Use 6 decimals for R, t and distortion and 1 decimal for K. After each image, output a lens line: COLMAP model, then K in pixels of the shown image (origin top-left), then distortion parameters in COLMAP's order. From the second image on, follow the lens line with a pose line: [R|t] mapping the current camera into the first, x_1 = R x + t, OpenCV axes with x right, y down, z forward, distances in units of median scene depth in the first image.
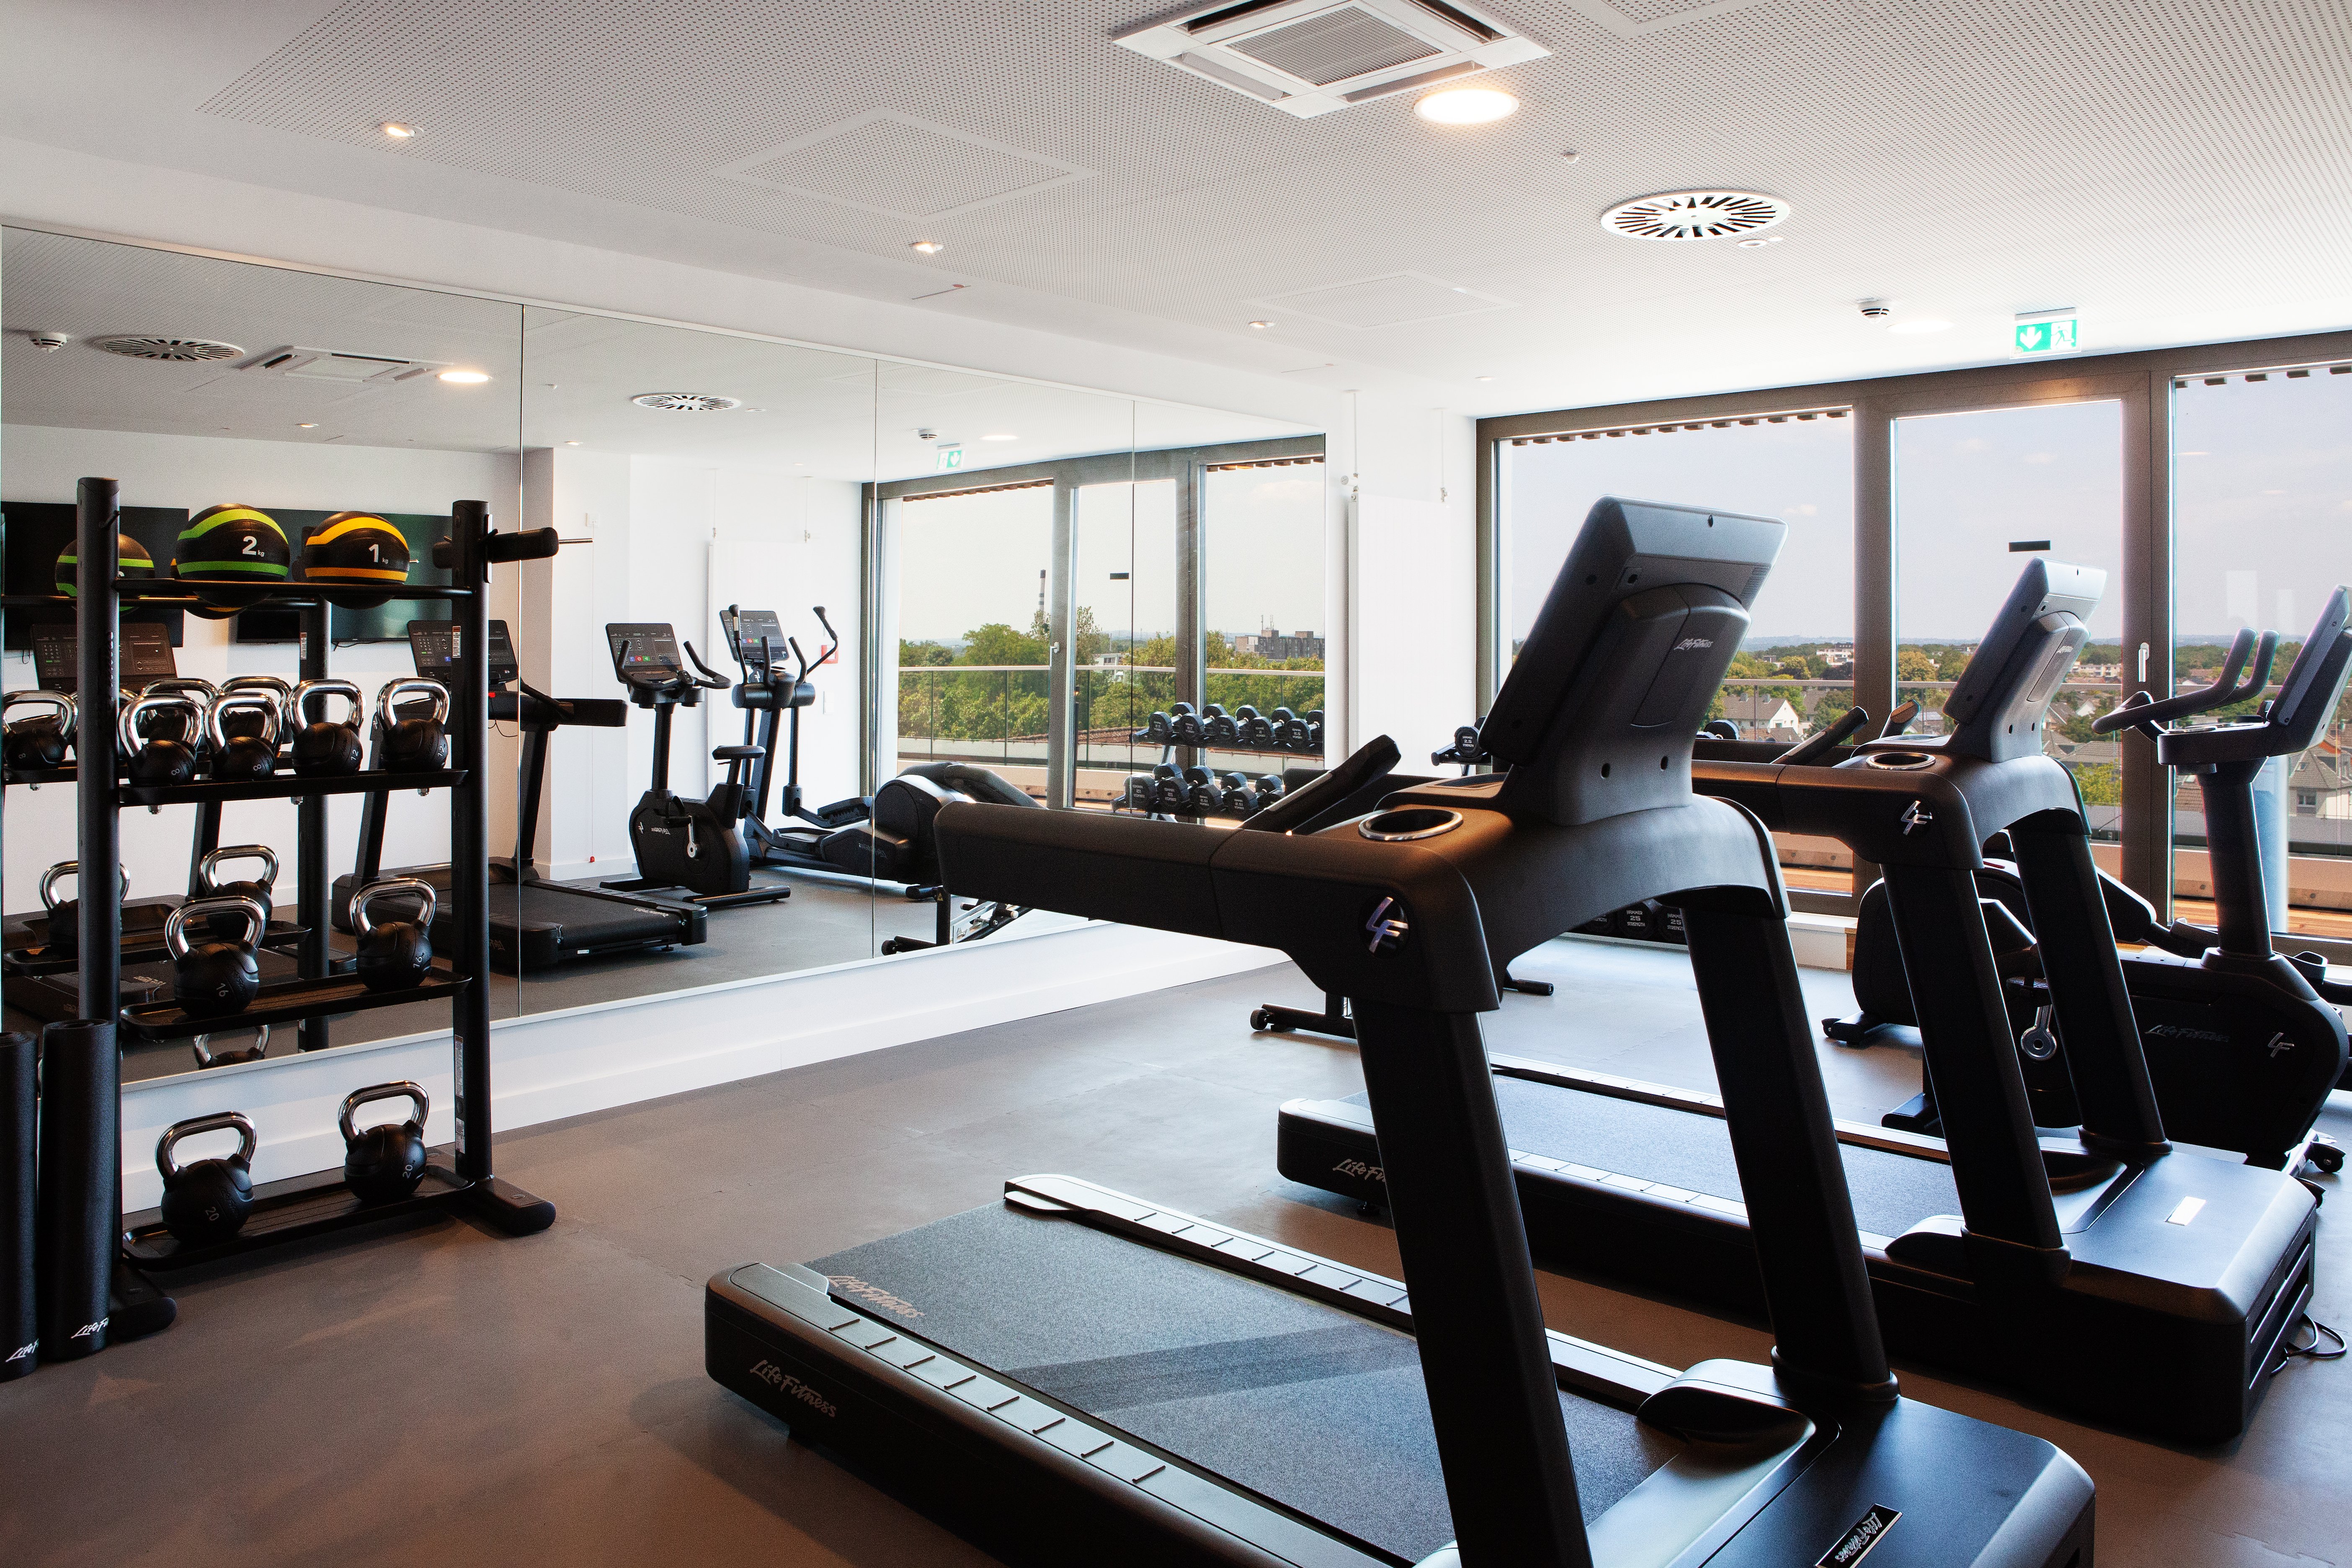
lens RADIAL K [[1621.9, 0, 1176.0], [0, 1621.9, 784.0], [0, 0, 1]] dist [-0.158559, 0.185189]
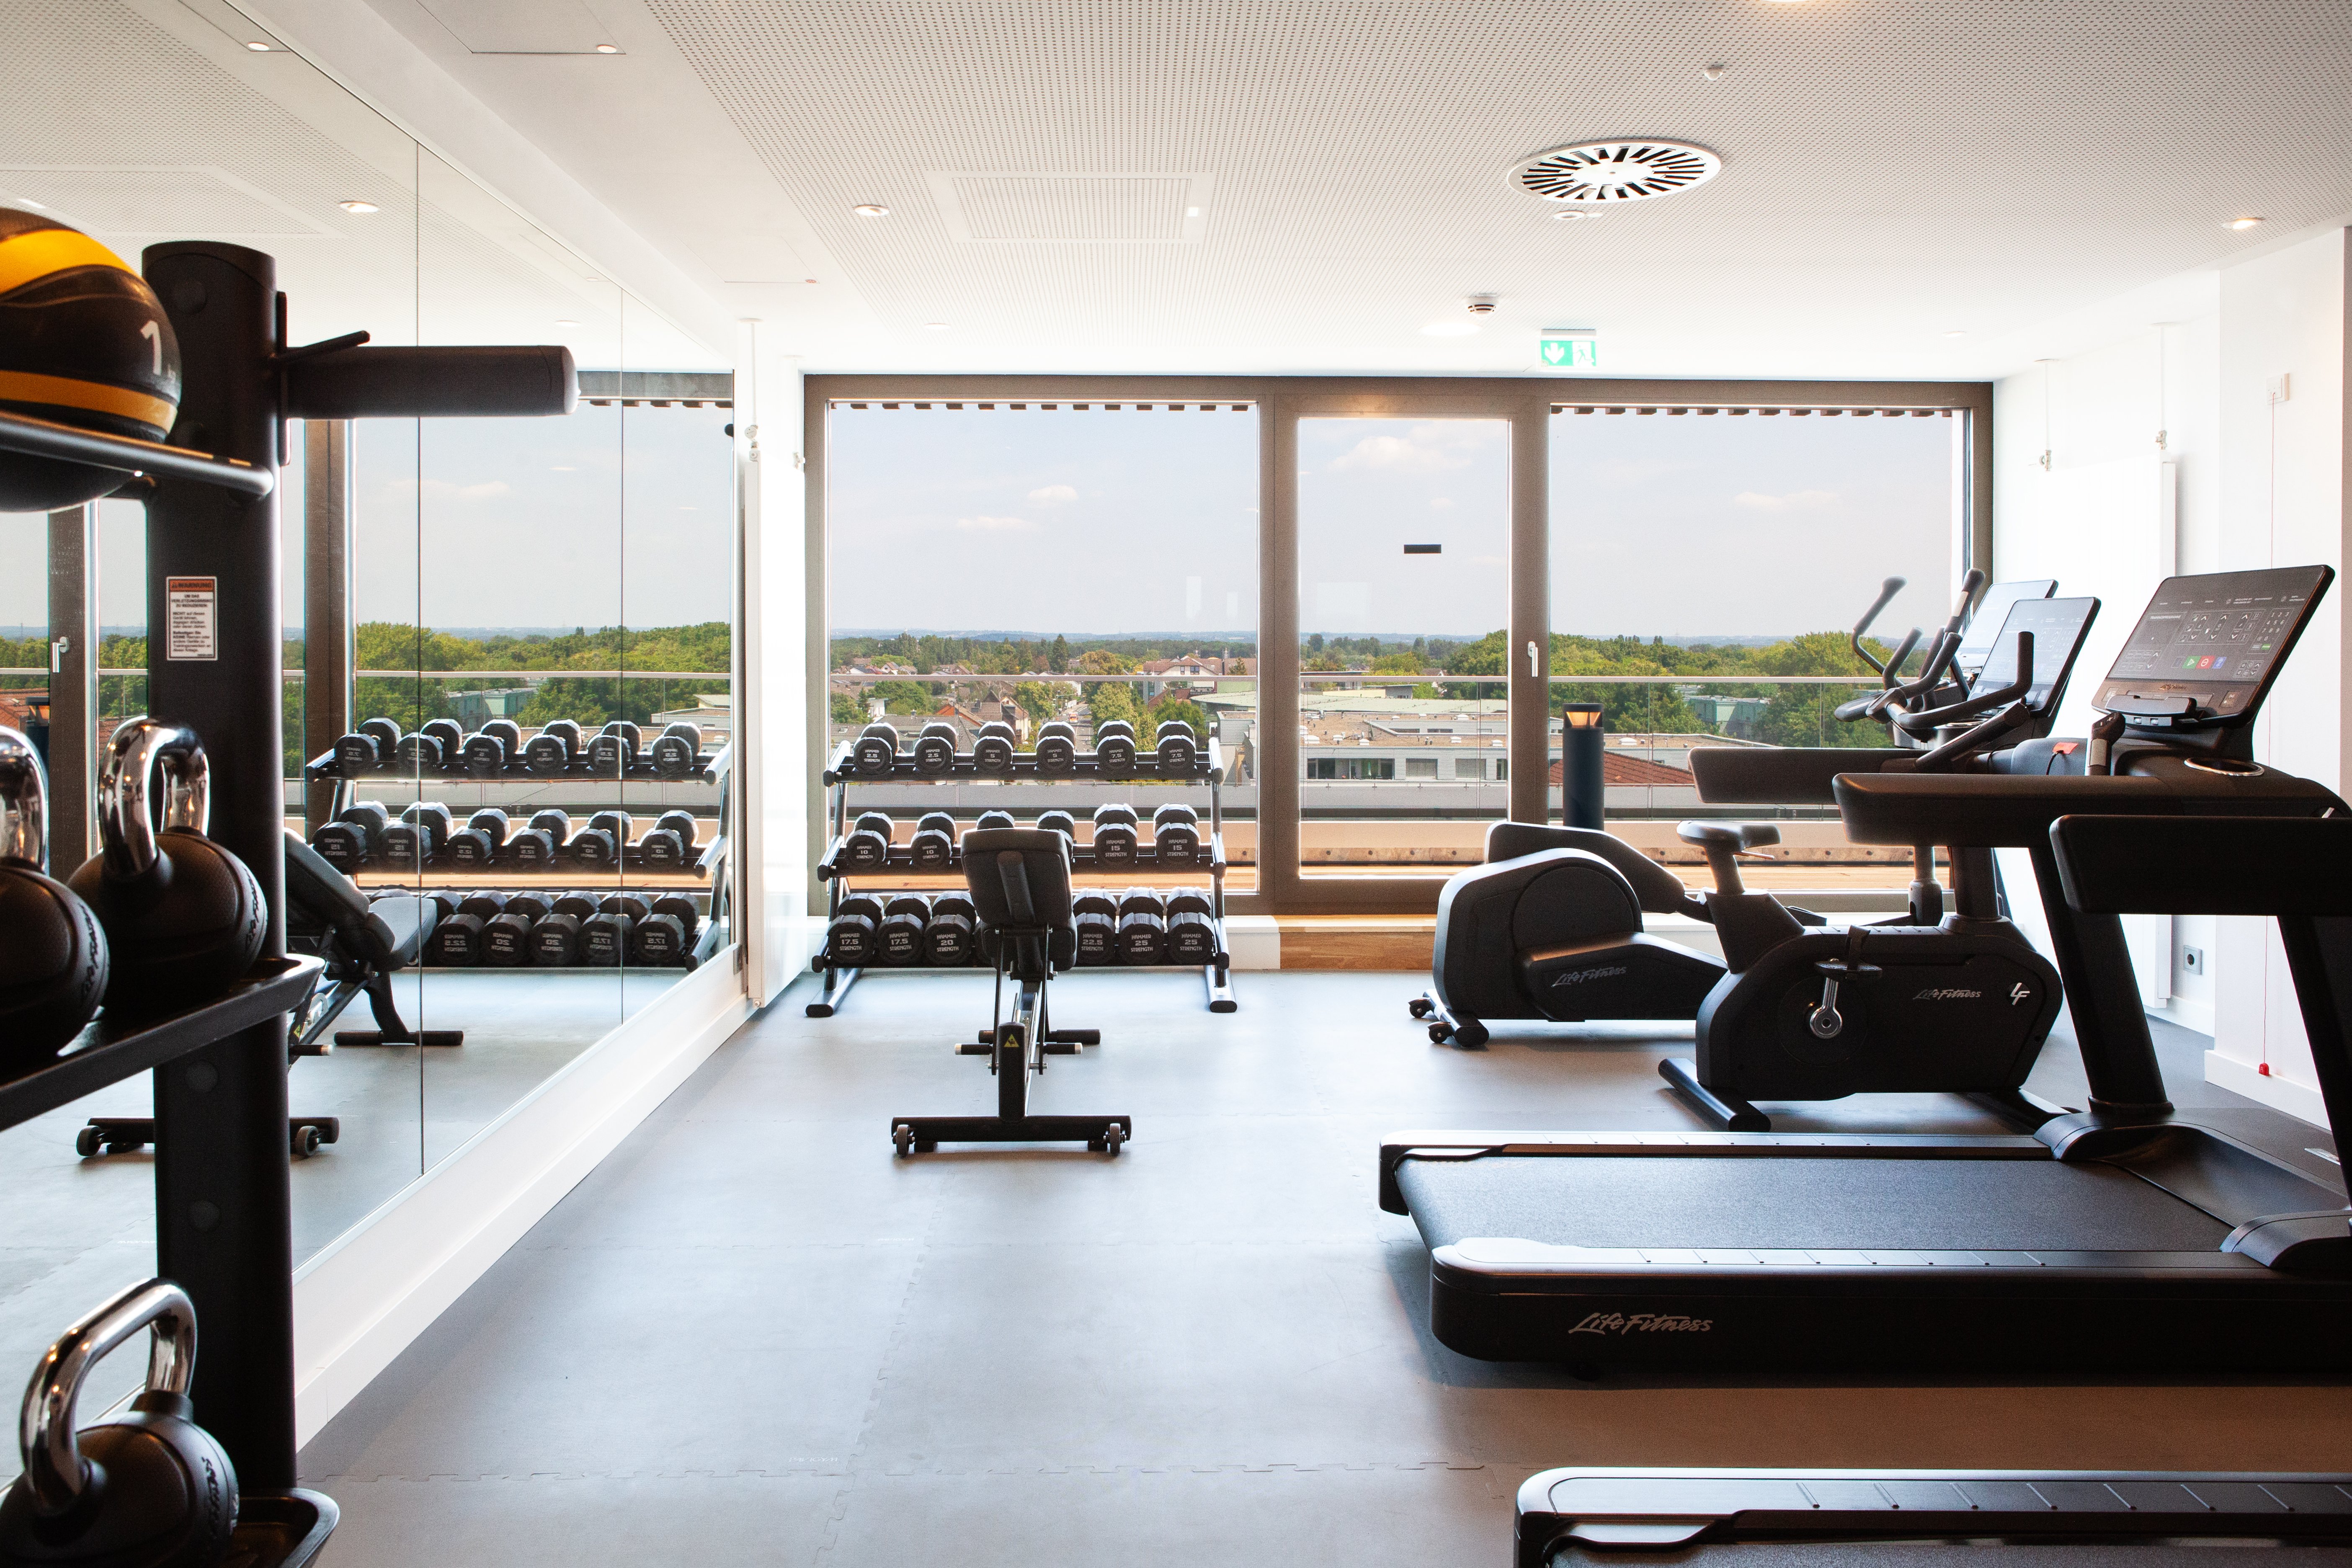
lens RADIAL K [[1605.6, 0, 1171.0], [0, 1605.6, 746.9], [0, 0, 1]] dist [0.072484, 0.000971]
pose [[0.720034, -0.039403, 0.692819, -0.408665], [0.052337, 0.998627, 0.002403, -0.035598], [-0.691962, 0.034529, 0.721108, 0.401288]]
